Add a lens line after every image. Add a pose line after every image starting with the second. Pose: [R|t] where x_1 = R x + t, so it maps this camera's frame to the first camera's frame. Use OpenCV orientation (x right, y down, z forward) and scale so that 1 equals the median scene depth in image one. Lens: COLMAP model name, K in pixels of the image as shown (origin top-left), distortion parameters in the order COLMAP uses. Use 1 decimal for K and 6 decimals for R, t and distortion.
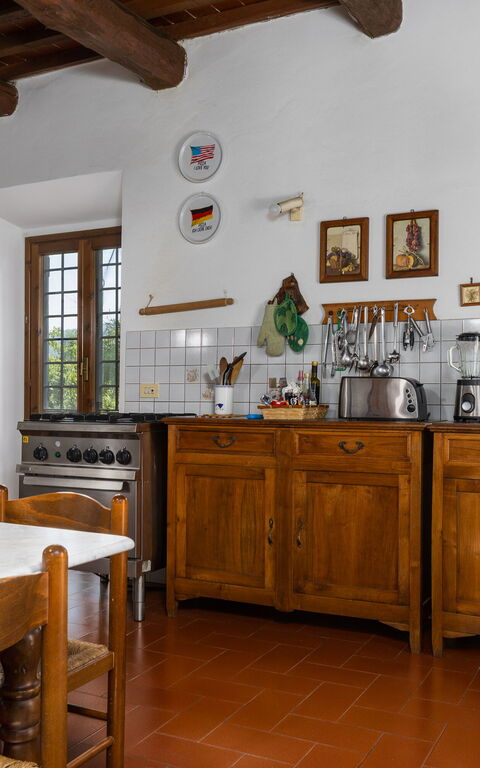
lens RADIAL K [[791.6, 0, 240.0], [0, 791.6, 384.0], [0, 0, 1]] dist [-0.008689, -0.002535]
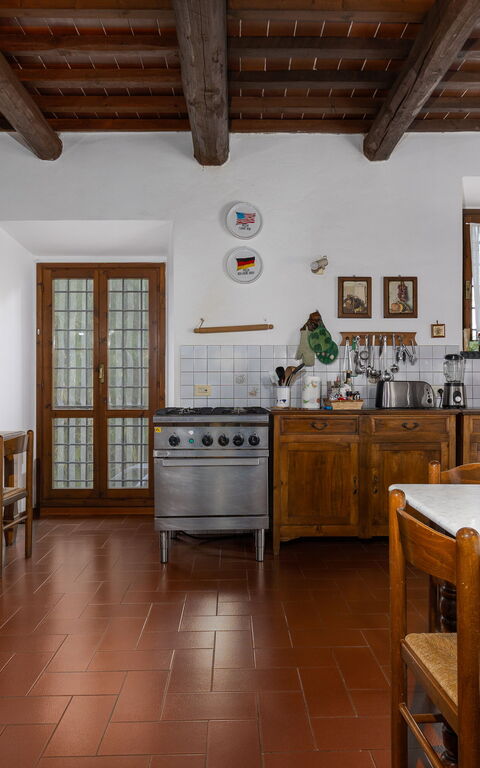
lens RADIAL K [[547.8, 0, 240.0], [0, 547.8, 384.0], [0, 0, 1]] dist [-0.000321, -0.000025]
pose [[0.882456, 0.000550, 0.470395, -0.563530], [0.000043, 0.999999, -0.001249, -0.001359], [-0.470395, 0.001123, 0.882455, 0.179639]]
